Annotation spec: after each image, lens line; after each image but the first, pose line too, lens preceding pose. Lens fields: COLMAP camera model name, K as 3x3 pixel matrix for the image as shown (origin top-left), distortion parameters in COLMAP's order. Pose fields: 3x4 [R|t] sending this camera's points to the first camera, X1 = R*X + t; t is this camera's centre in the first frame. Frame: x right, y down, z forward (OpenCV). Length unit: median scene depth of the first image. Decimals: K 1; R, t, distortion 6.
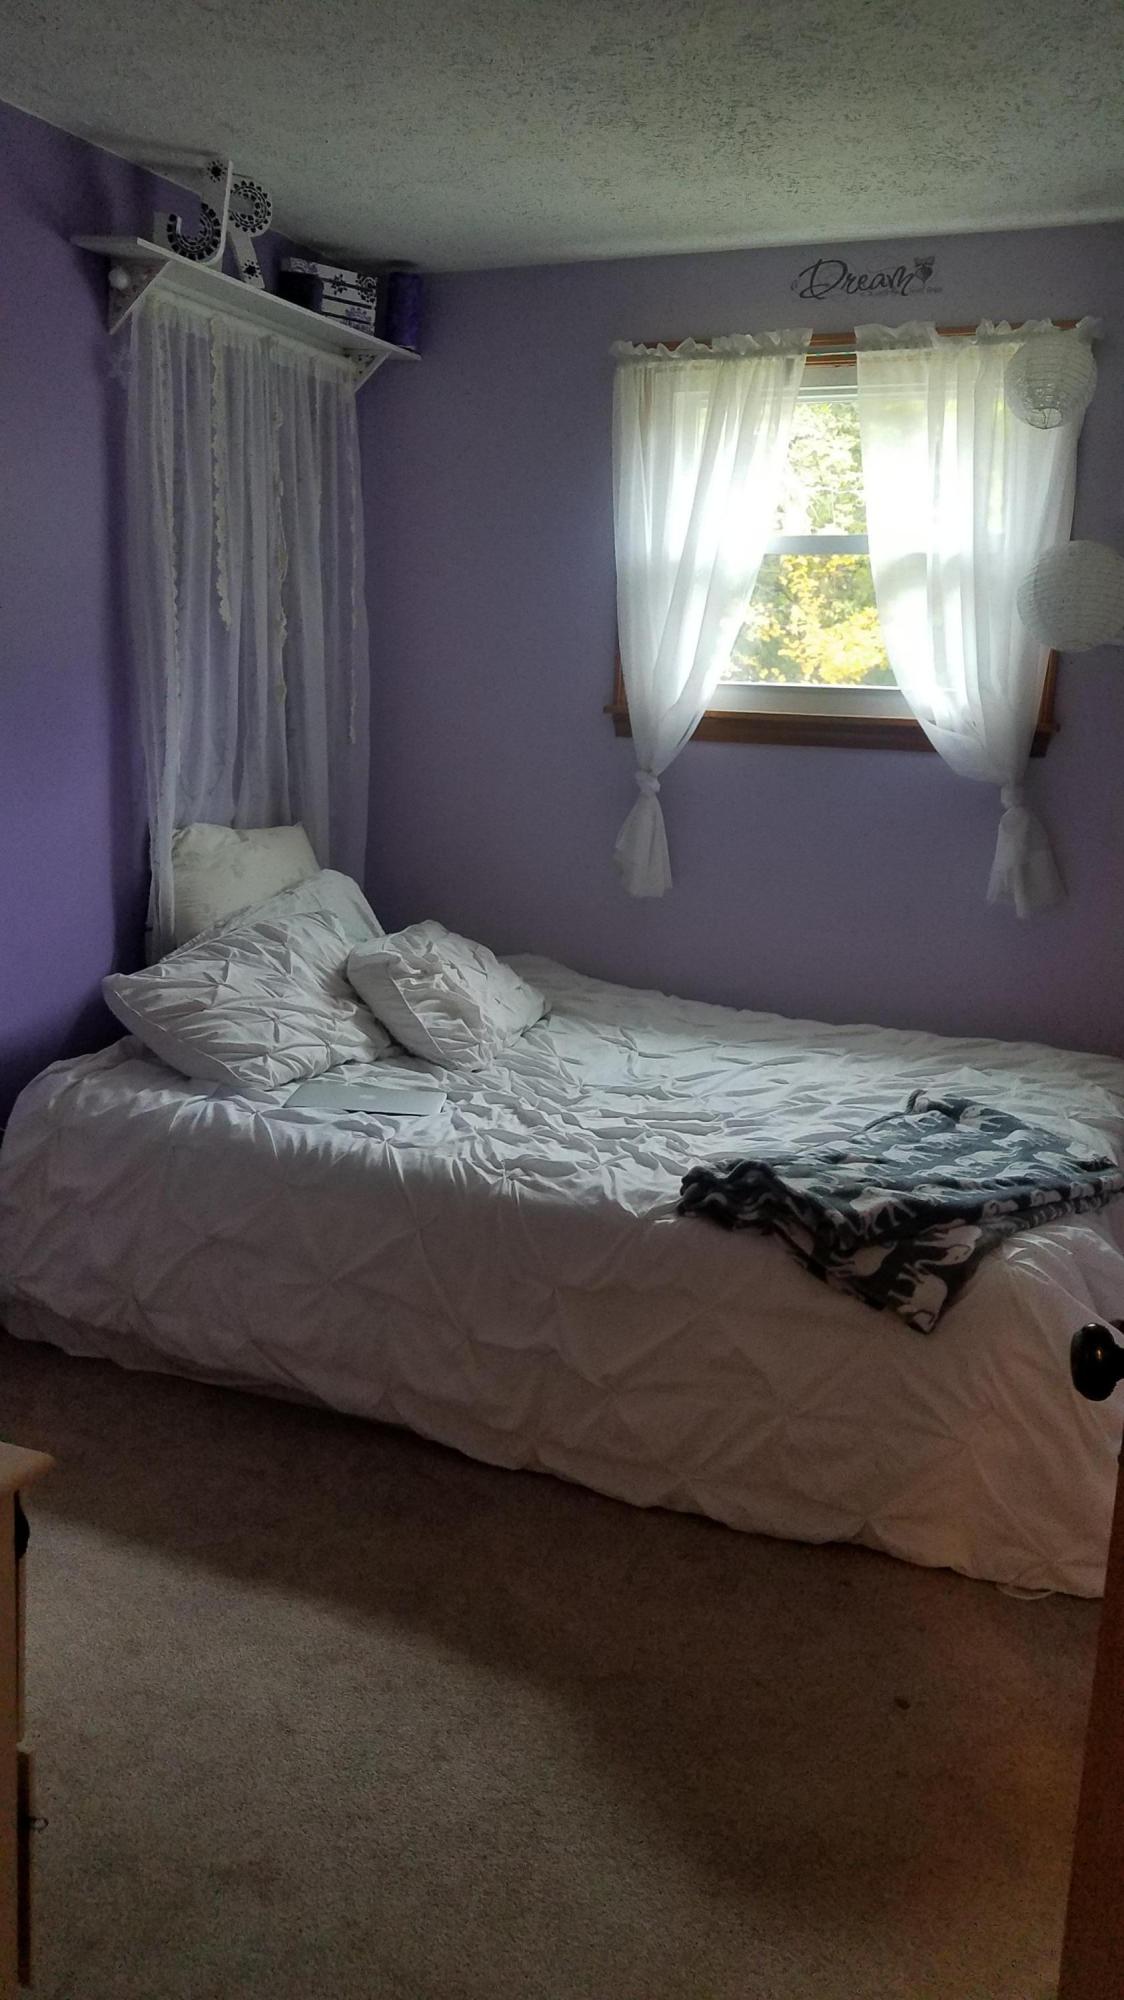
lens RADIAL K [[1552.3, 0, 562.0], [0, 1552.3, 1000.0], [0, 0, 1]] dist [-0.002743, -0.000686]
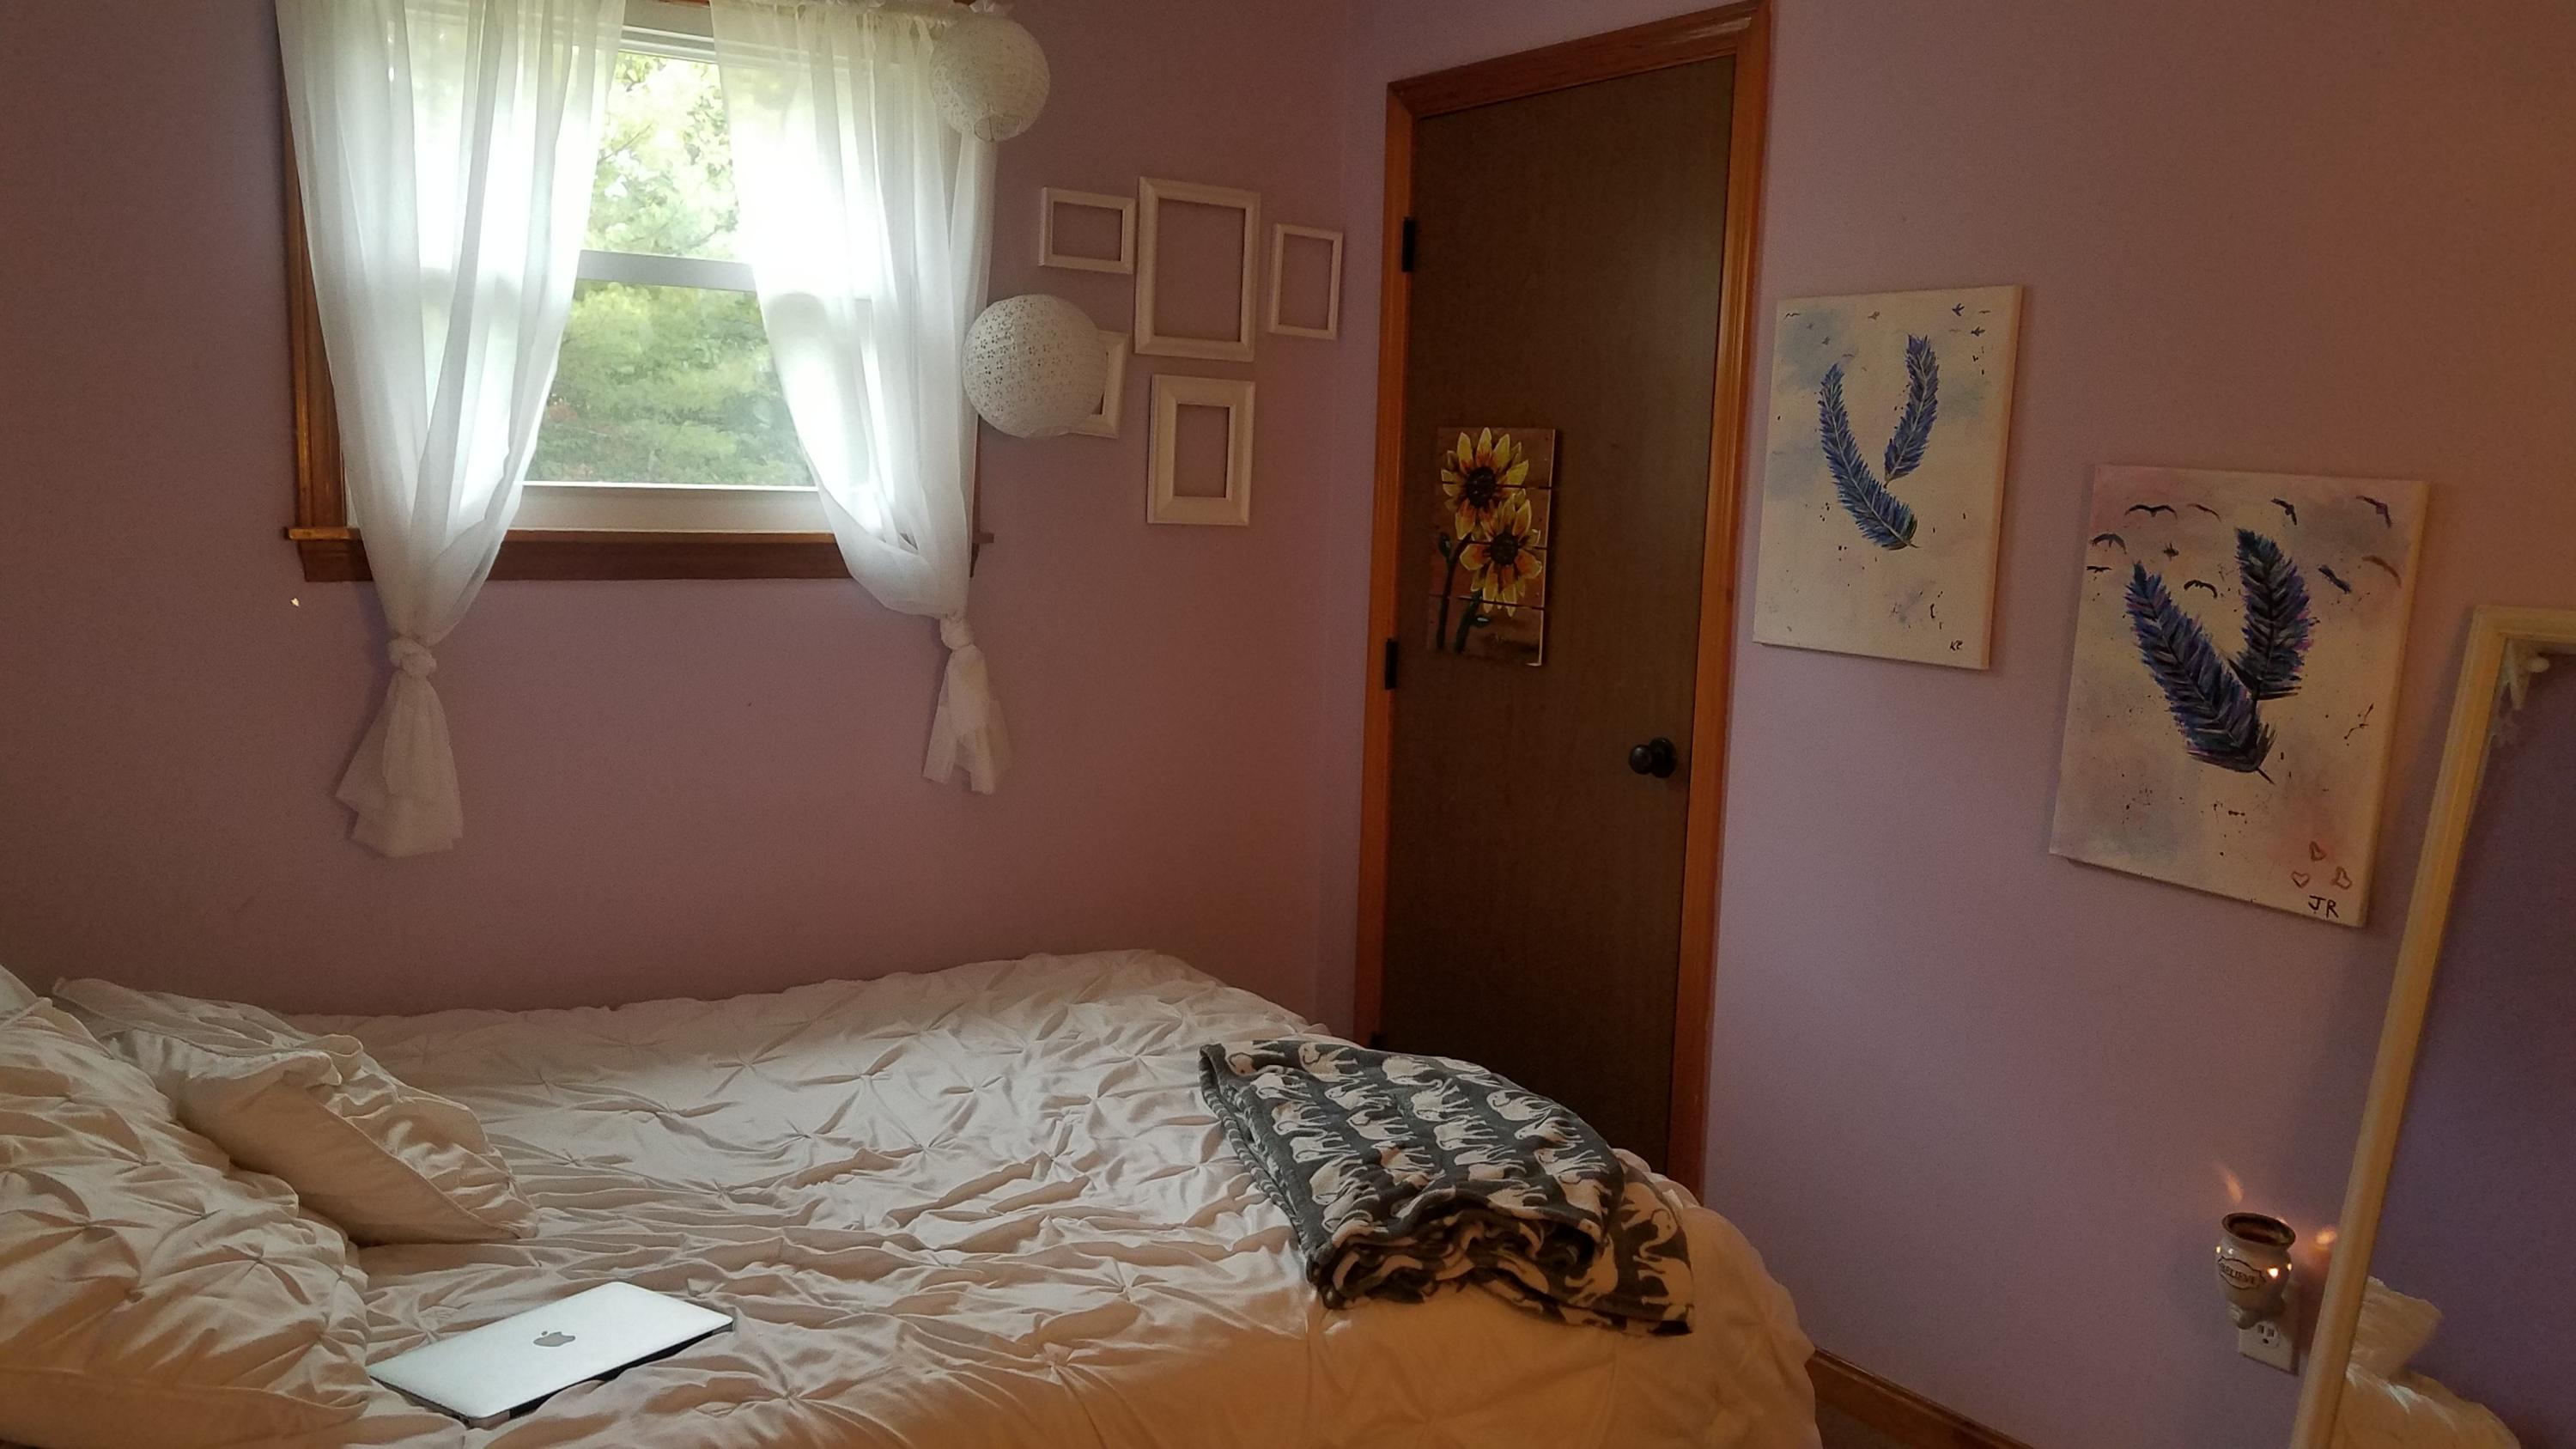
lens RADIAL K [[2004.5, 0, 1288.0], [0, 2004.5, 724.5], [0, 0, 1]] dist [0.030186, -0.001086]
pose [[0.560310, -0.124452, 0.818880, -0.419529], [0.165953, 0.985468, 0.036219, -0.098470], [-0.811488, 0.115601, 0.572821, 0.343984]]
